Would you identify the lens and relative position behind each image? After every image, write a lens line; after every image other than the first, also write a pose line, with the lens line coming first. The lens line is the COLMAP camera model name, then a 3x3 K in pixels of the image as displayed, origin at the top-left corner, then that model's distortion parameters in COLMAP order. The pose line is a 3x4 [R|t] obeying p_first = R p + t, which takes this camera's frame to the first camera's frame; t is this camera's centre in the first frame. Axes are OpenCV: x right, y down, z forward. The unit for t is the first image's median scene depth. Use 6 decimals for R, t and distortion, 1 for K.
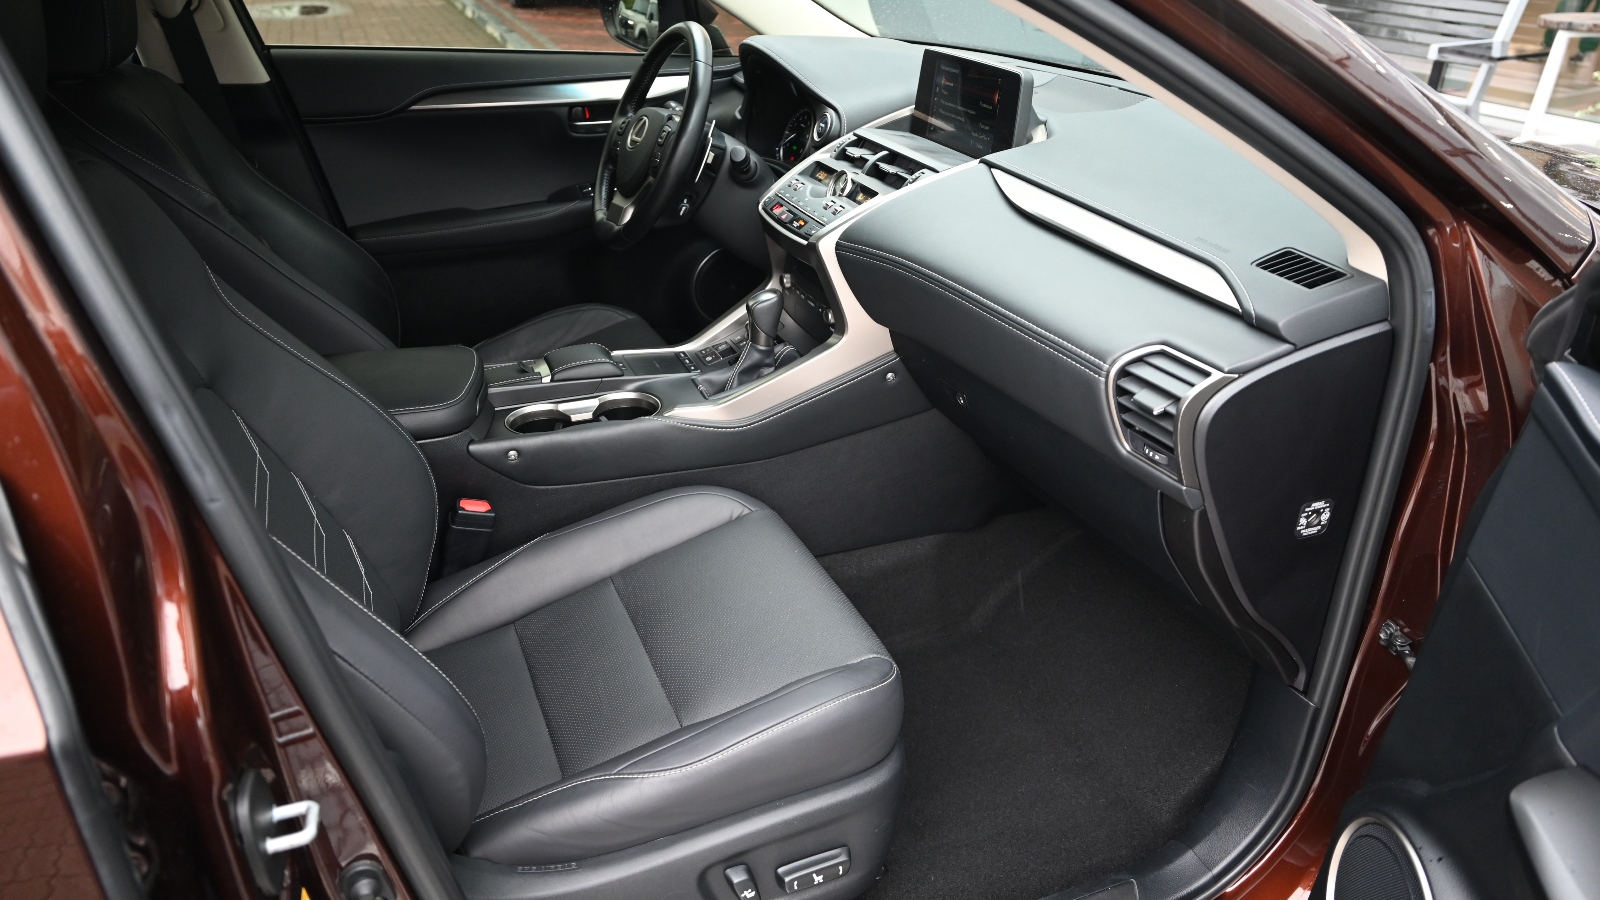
lens RADIAL K [[1142.2, 0, 801.3], [0, 1142.2, 443.9], [0, 0, 1]] dist [0.006635, 0.010979]
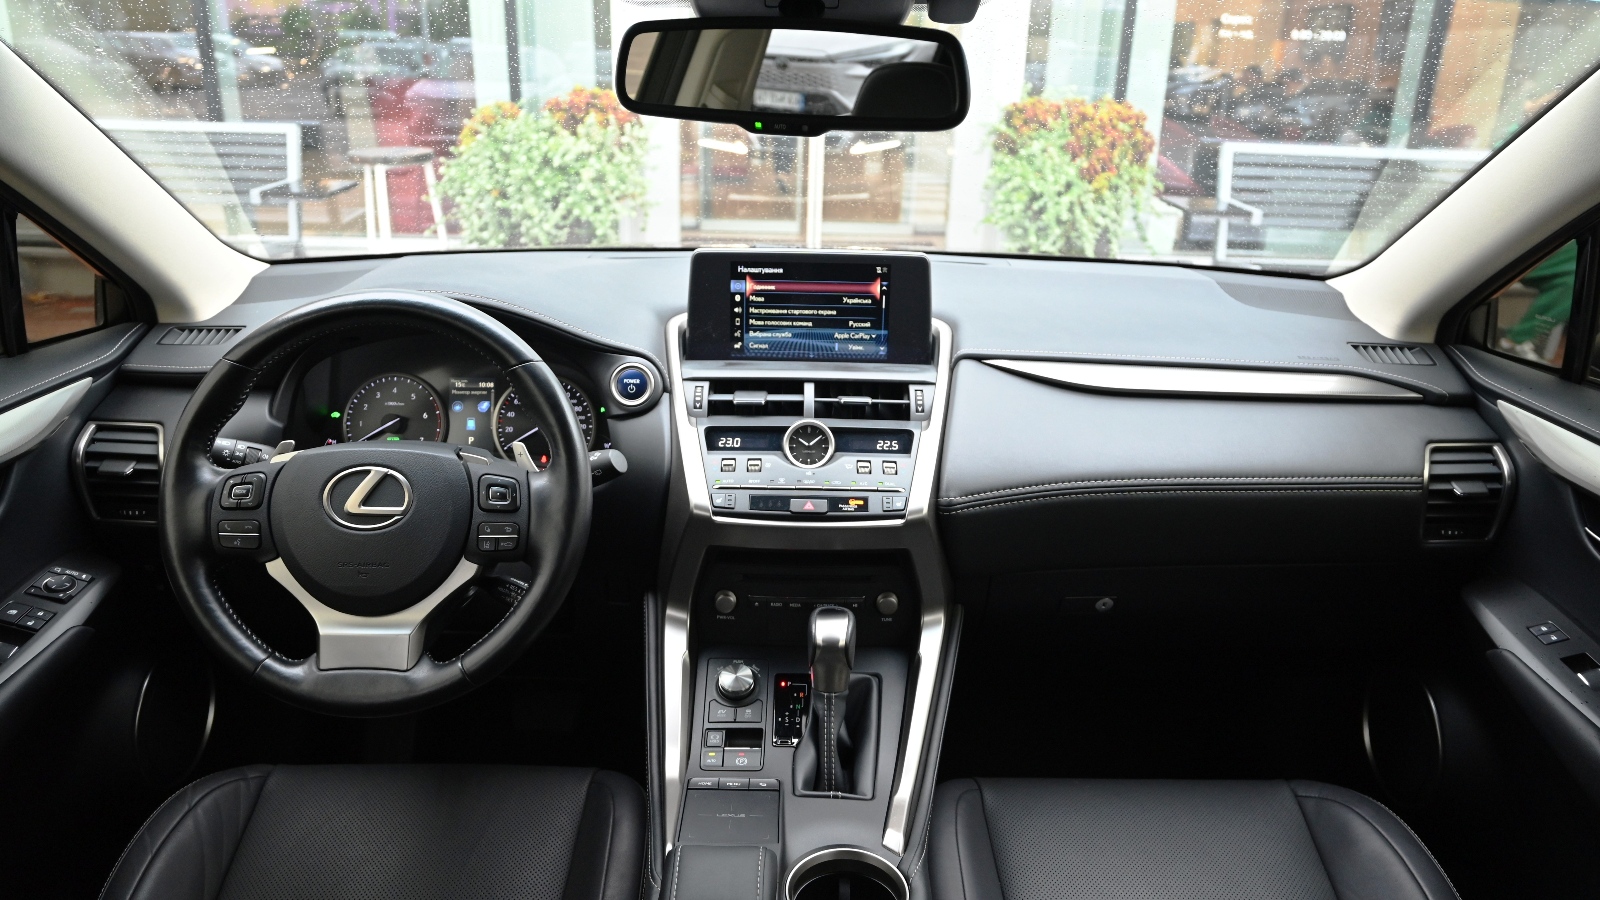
lens RADIAL K [[1142.2, 0, 799.6], [0, 1142.2, 448.2], [0, 0, 1]] dist [0.006635, 0.010979]
pose [[0.393185, -0.313642, 0.864311, -0.614486], [0.401524, 0.904222, 0.145467, -0.339710], [-0.827154, 0.289846, 0.481462, 0.670858]]
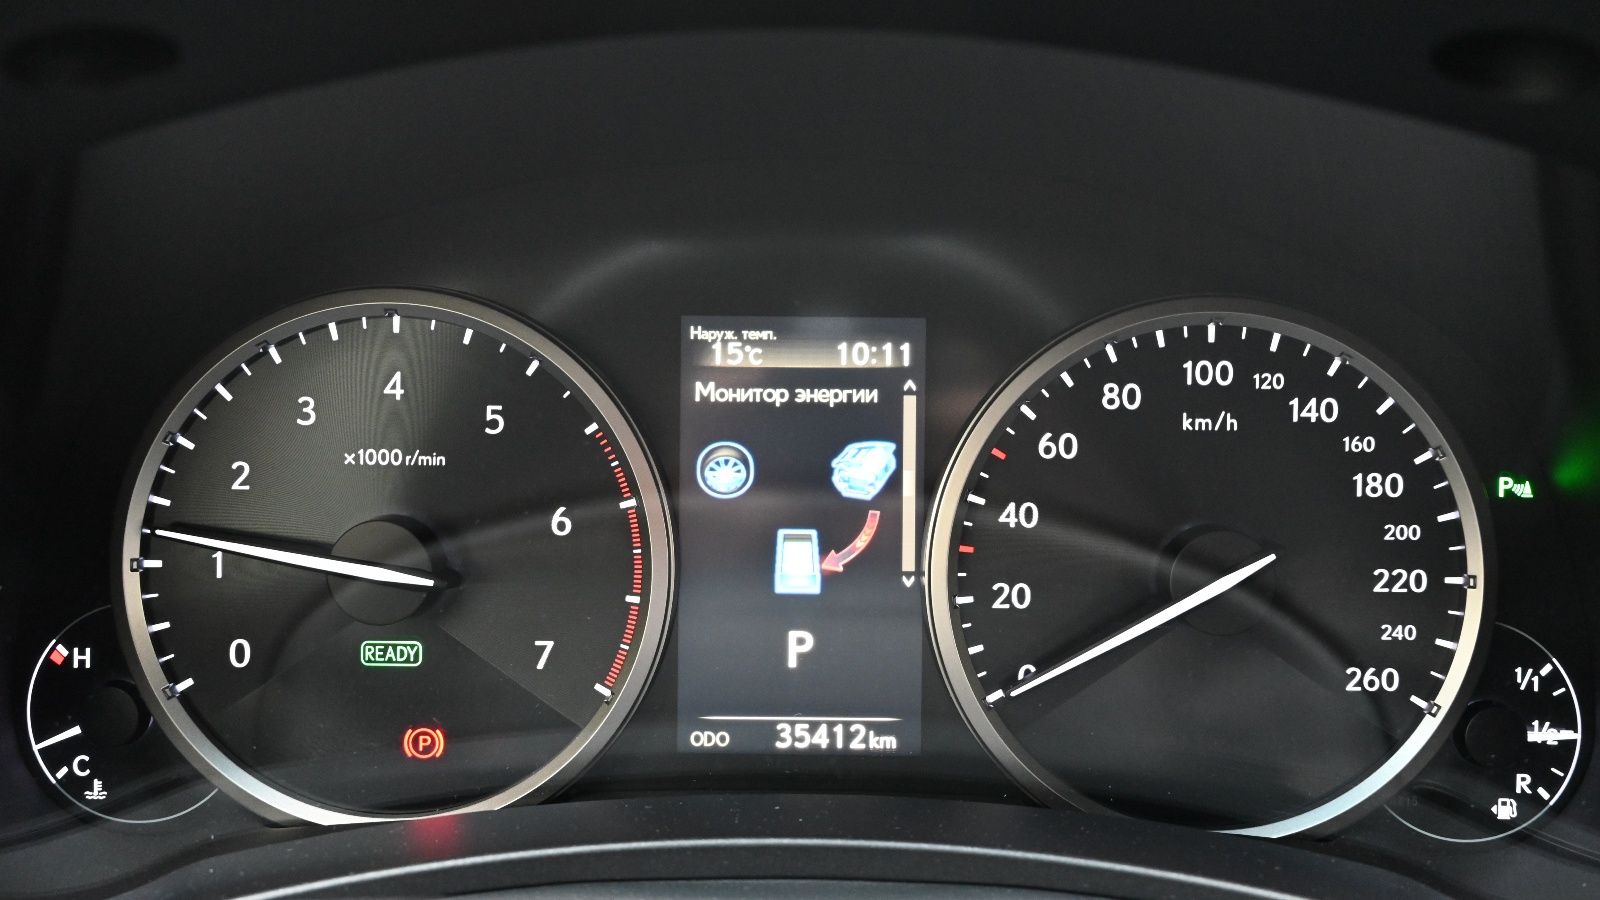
lens RADIAL K [[1438.2, 0, 799.6], [0, 1438.2, 455.7], [0, 0, 1]] dist [0.015620, 0.005871]
pose [[0.395581, -0.376998, 0.837489, -0.141904], [0.403352, 0.890537, 0.210358, -0.385708], [-0.825120, 0.254589, 0.504342, 1.163058]]
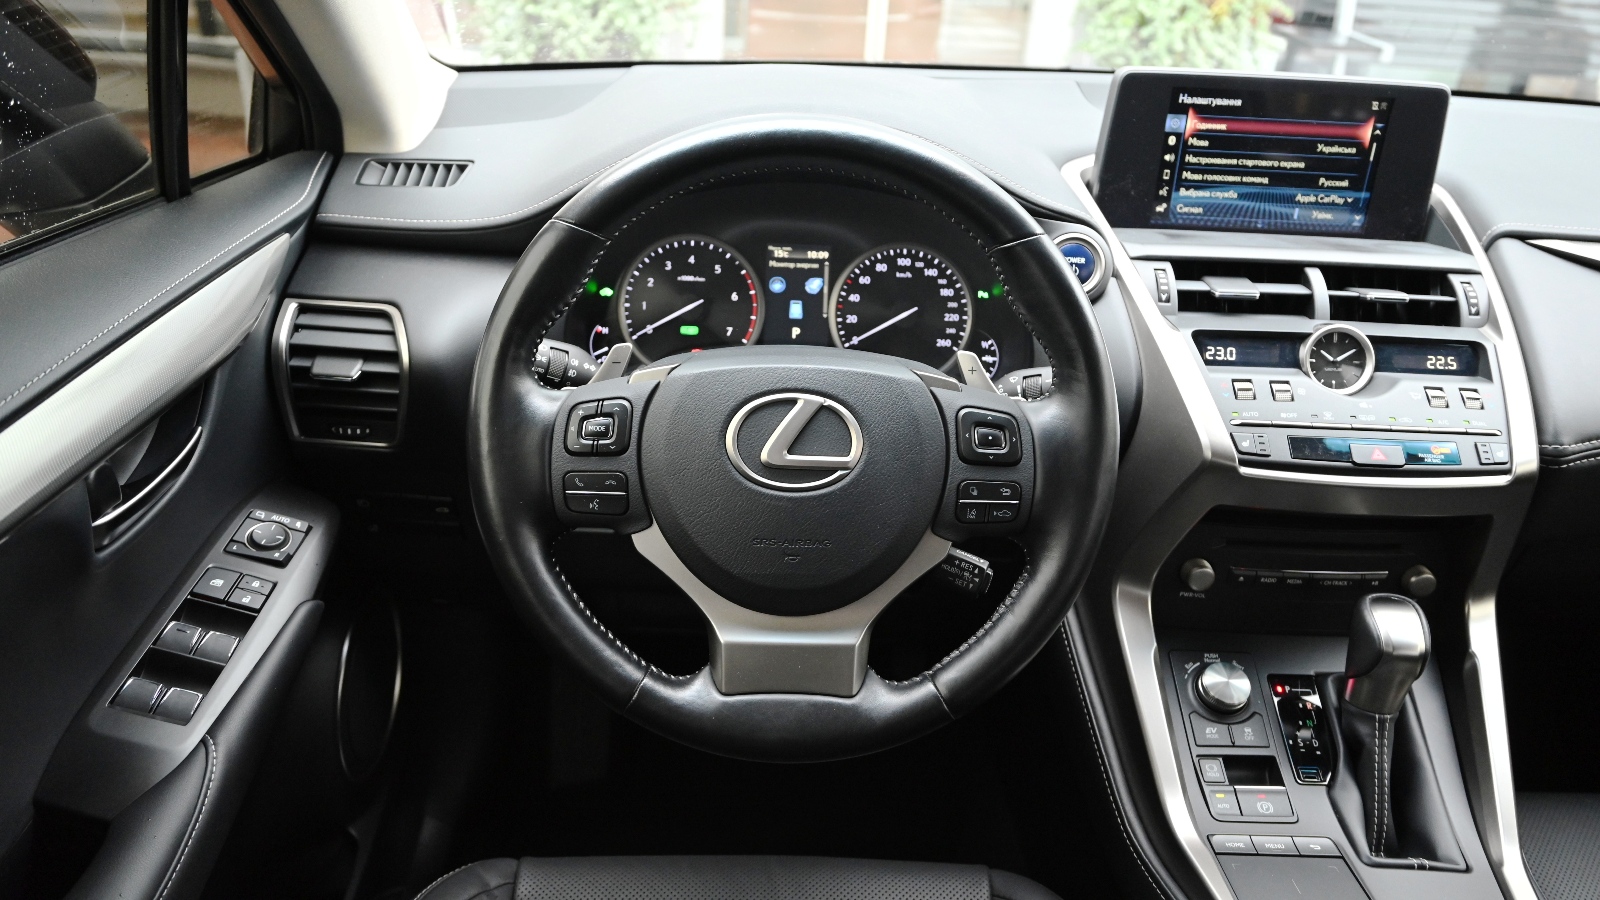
lens RADIAL K [[1180.6, 0, 803.6], [0, 1180.6, 449.0], [0, 0, 1]] dist [-0.000193, 0.009974]
pose [[0.371554, -0.418307, 0.828835, -0.523236], [0.373810, 0.884588, 0.278873, -0.437358], [-0.849832, 0.206210, 0.485039, 0.978709]]
